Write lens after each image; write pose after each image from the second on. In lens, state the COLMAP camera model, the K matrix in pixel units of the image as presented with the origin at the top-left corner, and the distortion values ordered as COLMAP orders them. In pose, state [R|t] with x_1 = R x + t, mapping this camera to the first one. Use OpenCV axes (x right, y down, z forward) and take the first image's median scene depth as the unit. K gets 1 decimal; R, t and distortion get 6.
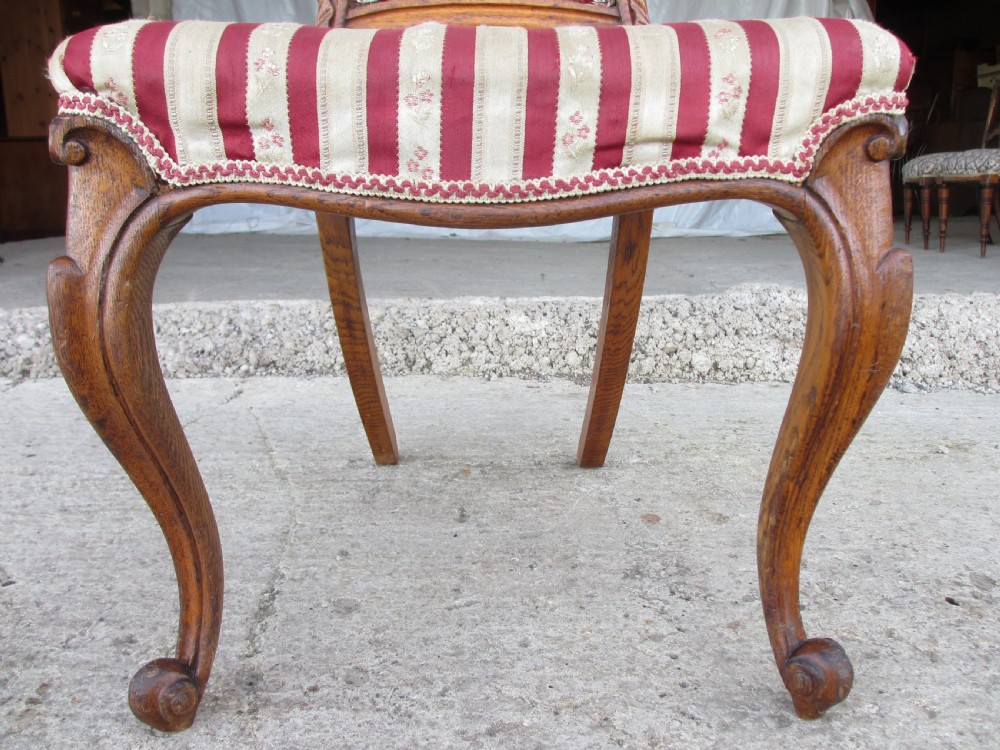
lens RADIAL K [[831.1, 0, 498.8], [0, 831.1, 395.3], [0, 0, 1]] dist [-0.061157, 0.030390]
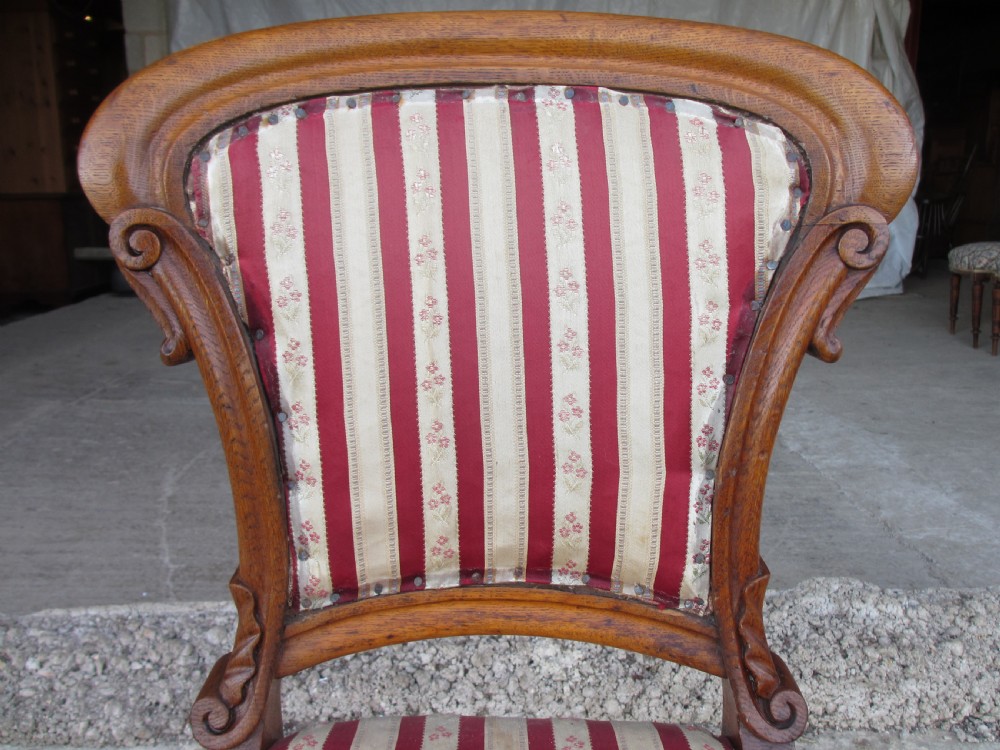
lens RADIAL K [[831.1, 0, 503.8], [0, 831.1, 399.6], [0, 0, 1]] dist [-0.061157, 0.030390]
pose [[0.999974, 0.001695, -0.006997, -0.017426], [-0.001603, 0.999912, 0.013157, -0.499209], [0.007019, -0.013146, 0.999889, 0.277333]]
